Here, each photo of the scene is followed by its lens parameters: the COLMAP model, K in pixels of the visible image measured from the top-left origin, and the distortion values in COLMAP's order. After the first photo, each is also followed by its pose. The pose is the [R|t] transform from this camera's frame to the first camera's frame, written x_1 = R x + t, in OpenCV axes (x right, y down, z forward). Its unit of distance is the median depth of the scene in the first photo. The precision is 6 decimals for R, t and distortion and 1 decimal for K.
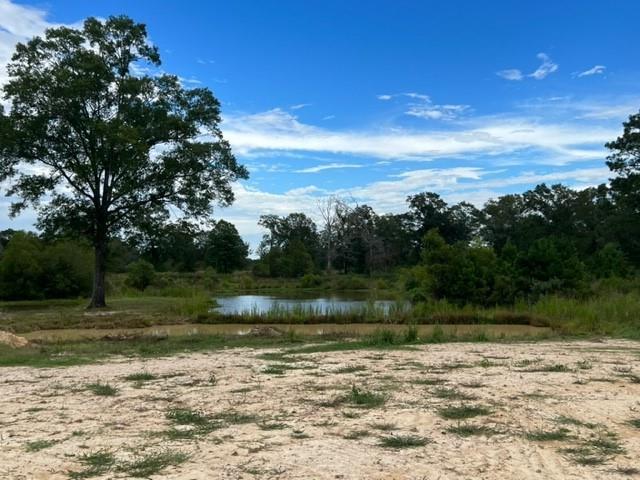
lens RADIAL K [[685.6, 0, 321.0], [0, 685.6, 240.9], [0, 0, 1]] dist [0.019454, 0.000000]
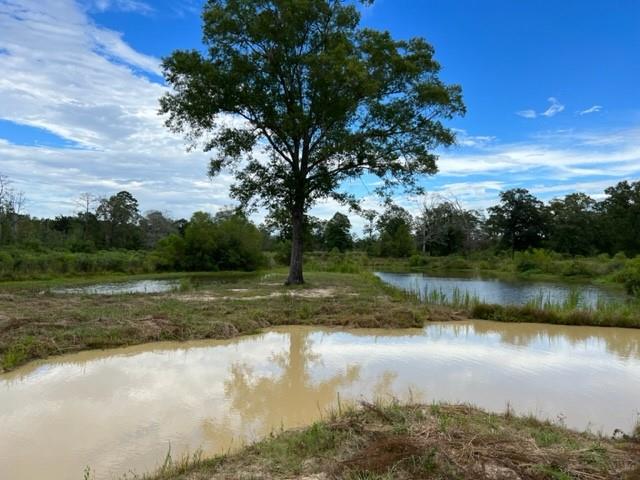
lens RADIAL K [[472.3, 0, 318.8], [0, 472.3, 239.4], [0, 0, 1]] dist [0.028801, -0.039004]
pose [[0.990366, 0.018460, -0.137235, -0.067850], [-0.016393, 0.999735, 0.016174, 0.008797], [0.137498, -0.013769, 0.990406, 0.126949]]
